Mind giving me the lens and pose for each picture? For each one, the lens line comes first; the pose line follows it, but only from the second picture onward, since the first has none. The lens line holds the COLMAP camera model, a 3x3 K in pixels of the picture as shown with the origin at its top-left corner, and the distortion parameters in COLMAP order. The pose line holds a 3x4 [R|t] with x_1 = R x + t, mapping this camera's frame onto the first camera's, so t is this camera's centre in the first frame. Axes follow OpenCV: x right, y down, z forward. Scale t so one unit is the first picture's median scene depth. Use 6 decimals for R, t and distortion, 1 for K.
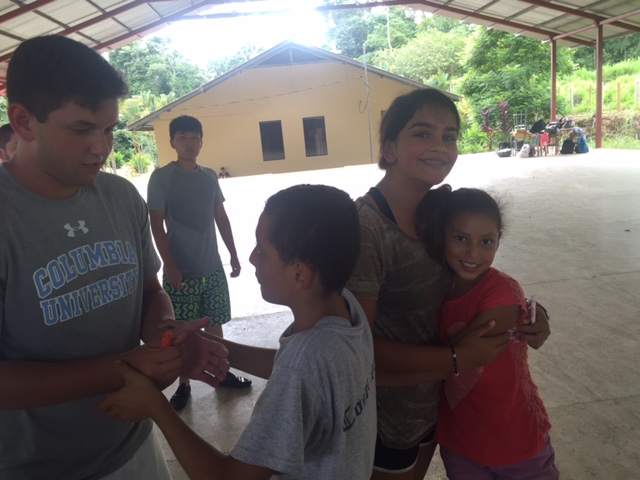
lens RADIAL K [[547.4, 0, 322.9], [0, 547.4, 232.0], [0, 0, 1]] dist [0.082695, -0.116322]
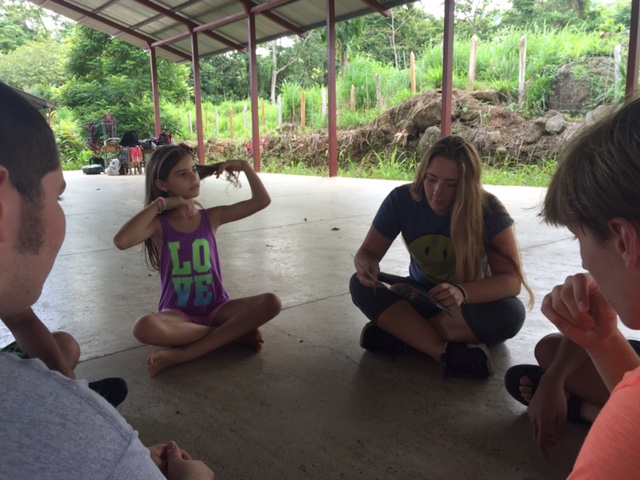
lens RADIAL K [[544.3, 0, 321.0], [0, 544.3, 245.3], [0, 0, 1]] dist [0.075870, -0.106827]
pose [[0.825738, -0.033345, 0.563067, 0.112943], [0.054911, 0.998262, -0.021411, 0.001659], [-0.561374, 0.048598, 0.826134, 0.119733]]
